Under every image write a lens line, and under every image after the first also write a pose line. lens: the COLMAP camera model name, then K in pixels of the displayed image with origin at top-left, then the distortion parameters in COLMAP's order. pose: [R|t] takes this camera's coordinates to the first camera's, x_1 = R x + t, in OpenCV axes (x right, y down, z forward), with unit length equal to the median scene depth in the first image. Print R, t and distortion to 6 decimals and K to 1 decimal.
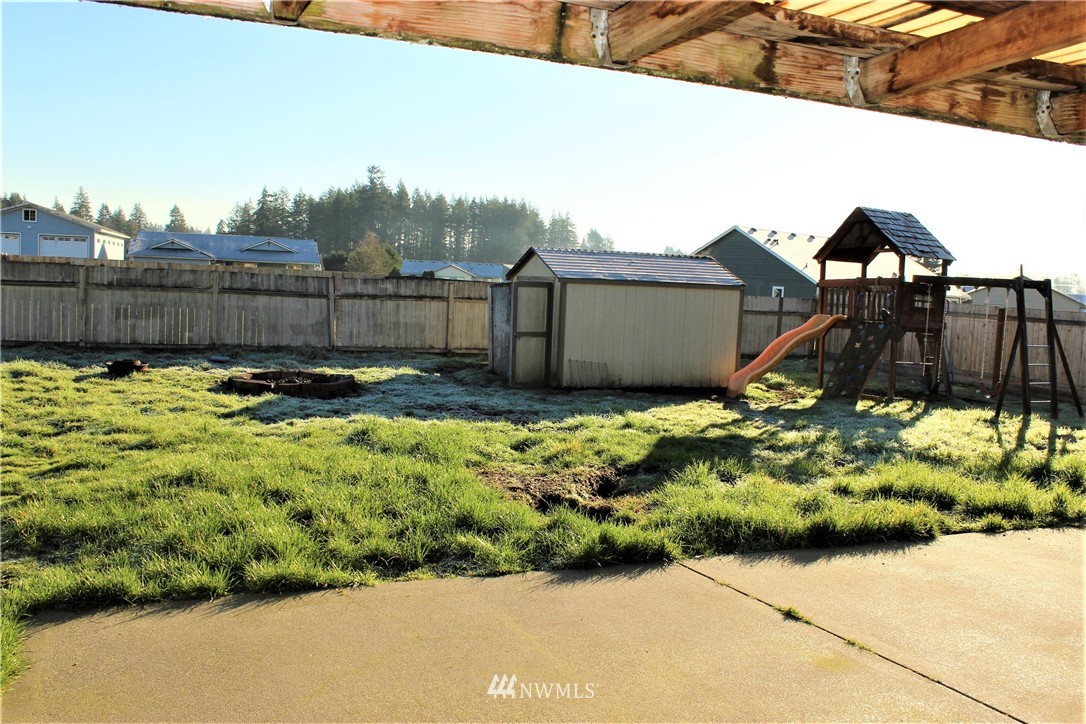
lens RADIAL K [[984.3, 0, 543.2], [0, 984.3, 363.3], [0, 0, 1]] dist [-0.057834, 0.000000]
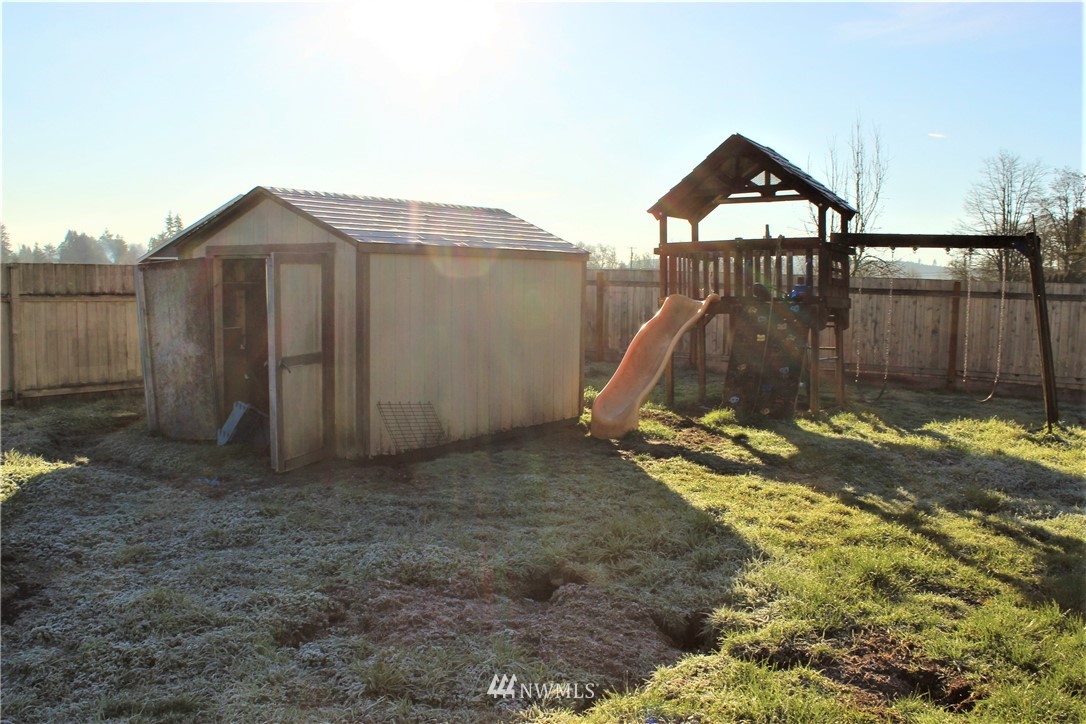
lens RADIAL K [[984.3, 0, 541.8], [0, 984.3, 357.6], [0, 0, 1]] dist [-0.057834, 0.000000]
pose [[0.839984, -0.075597, 0.537319, -0.160574], [0.069496, 0.997080, 0.031640, -0.034614], [-0.538142, 0.010765, 0.842785, 0.476371]]
